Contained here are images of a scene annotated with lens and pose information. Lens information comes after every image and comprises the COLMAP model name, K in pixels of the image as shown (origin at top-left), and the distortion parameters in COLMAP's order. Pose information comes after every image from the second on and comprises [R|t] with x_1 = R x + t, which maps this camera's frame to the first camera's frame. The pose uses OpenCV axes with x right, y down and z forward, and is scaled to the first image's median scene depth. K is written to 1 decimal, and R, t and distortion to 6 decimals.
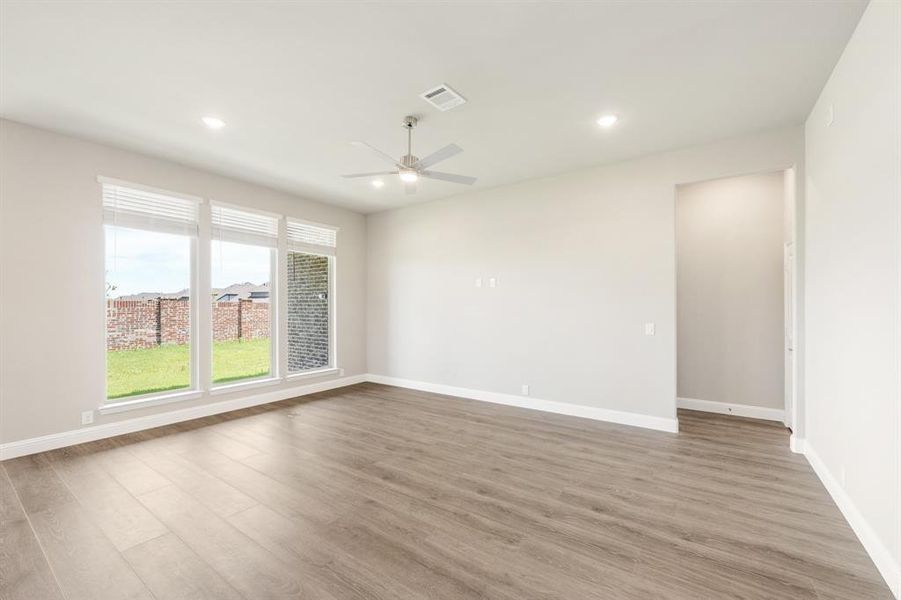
lens RADIAL K [[360.6, 0, 448.2], [0, 360.6, 304.4], [0, 0, 1]] dist [-0.000130, 0.000043]
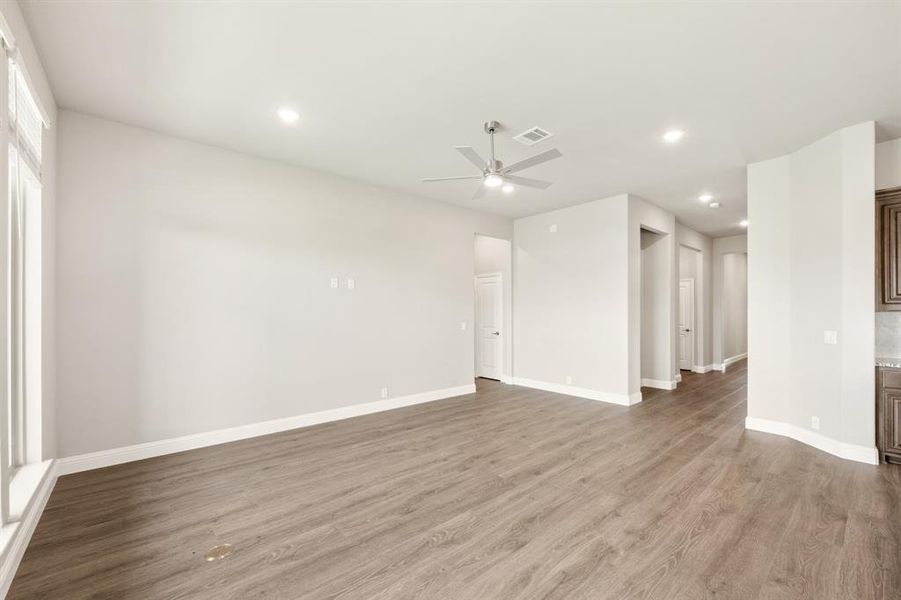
lens RADIAL K [[360.6, 0, 448.2], [0, 360.6, 307.0], [0, 0, 1]] dist [-0.000130, 0.000043]
pose [[0.257729, 0.016418, 0.966078, -0.973476], [-0.008232, 0.999857, -0.014796, 0.010779], [-0.966182, -0.004140, 0.257827, 0.756359]]
